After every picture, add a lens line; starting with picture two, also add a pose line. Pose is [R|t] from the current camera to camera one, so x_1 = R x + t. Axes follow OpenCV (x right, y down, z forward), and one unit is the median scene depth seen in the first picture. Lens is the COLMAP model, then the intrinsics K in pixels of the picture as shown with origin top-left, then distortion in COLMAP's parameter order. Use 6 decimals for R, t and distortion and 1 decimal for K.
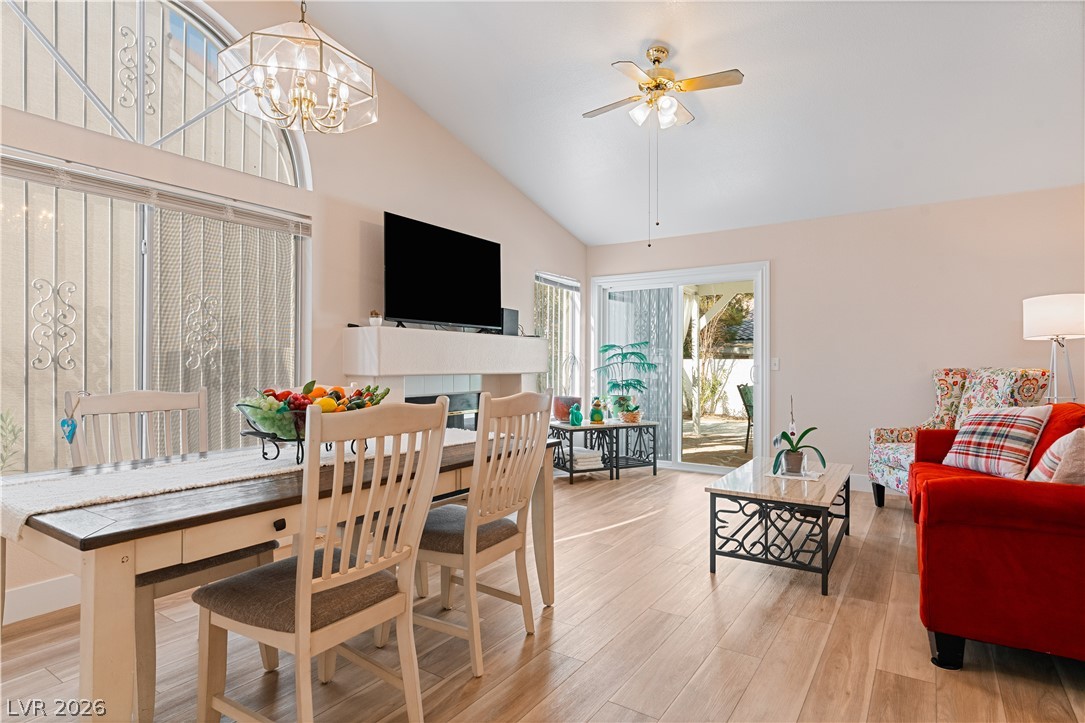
lens RADIAL K [[580.1, 0, 542.5], [0, 580.1, 361.5], [0, 0, 1]] dist [0.000936, 0.002706]
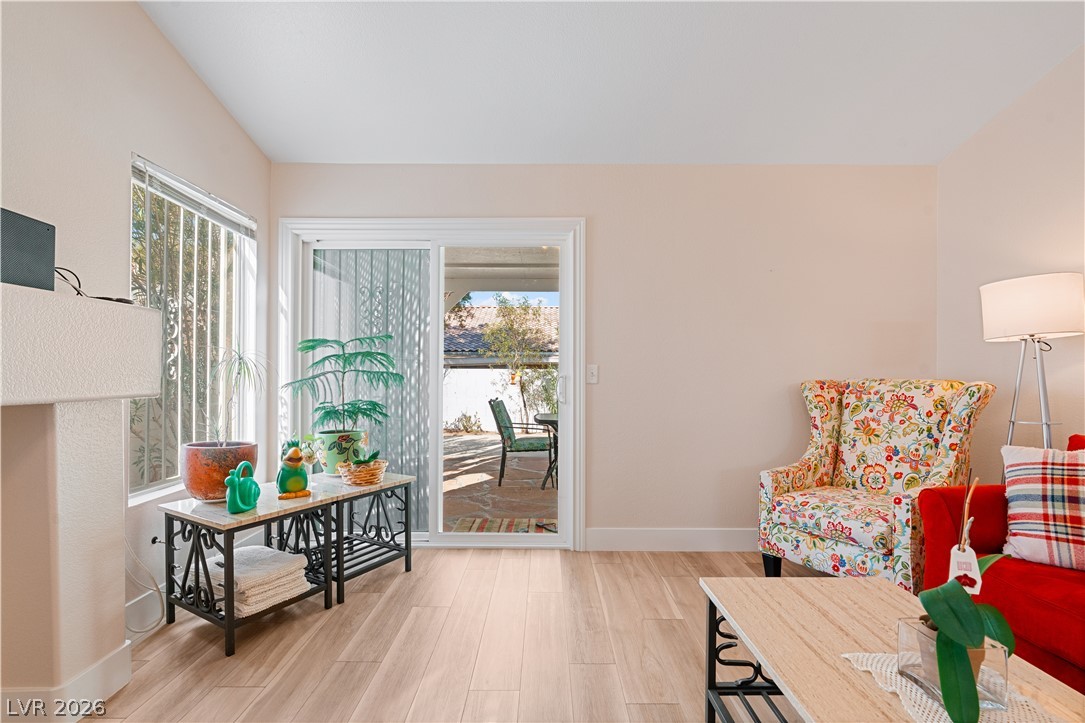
lens RADIAL K [[489.6, 0, 540.9], [0, 489.6, 373.8], [0, 0, 1]] dist [-0.003777, 0.000055]
pose [[0.836112, -0.000729, 0.548558, 0.041405], [-0.003413, 0.999973, 0.006531, 0.000746], [-0.548548, -0.007333, 0.836087, 0.535857]]
